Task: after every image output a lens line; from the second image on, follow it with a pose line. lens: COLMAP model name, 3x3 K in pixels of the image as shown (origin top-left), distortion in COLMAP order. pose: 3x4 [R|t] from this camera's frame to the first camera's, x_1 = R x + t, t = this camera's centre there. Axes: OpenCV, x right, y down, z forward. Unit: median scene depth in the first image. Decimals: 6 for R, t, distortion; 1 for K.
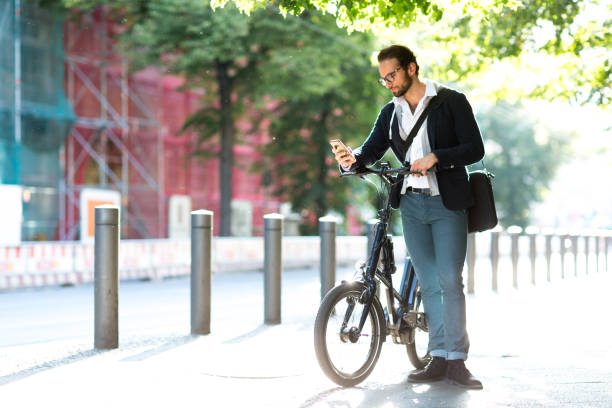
lens RADIAL K [[1045.9, 0, 306.0], [0, 1045.9, 204.0], [0, 0, 1]] dist [-0.109469, -0.030194]
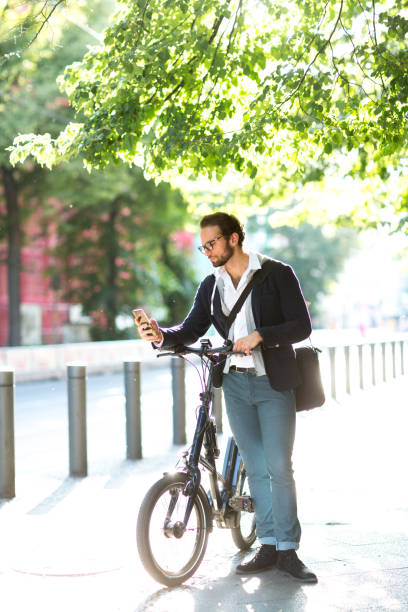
lens RADIAL K [[1045.9, 0, 204.0], [0, 1045.9, 306.0], [0, 0, 1]] dist [-0.109469, -0.030194]
pose [[0.994105, -0.022401, 0.106084, -0.024390], [0.021019, 0.999679, 0.014123, -0.082723], [-0.106367, -0.011810, 0.994257, 0.074481]]
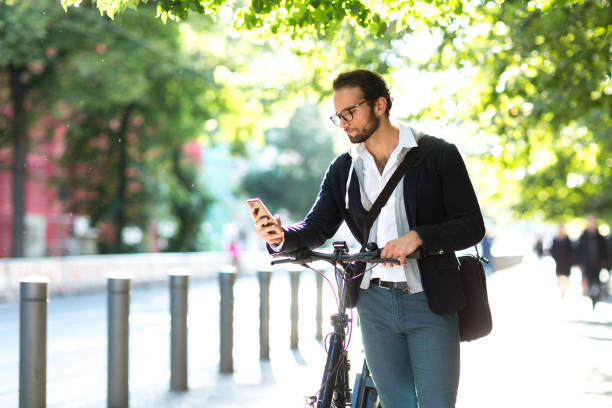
lens RADIAL K [[1045.9, 0, 306.0], [0, 1045.9, 204.0], [0, 0, 1]] dist [-0.109469, -0.030194]
pose [[0.979183, 0.000615, 0.202977, -0.082851], [0.000250, 0.999991, -0.004235, -0.061801], [-0.202978, 0.004197, 0.979174, 0.336251]]
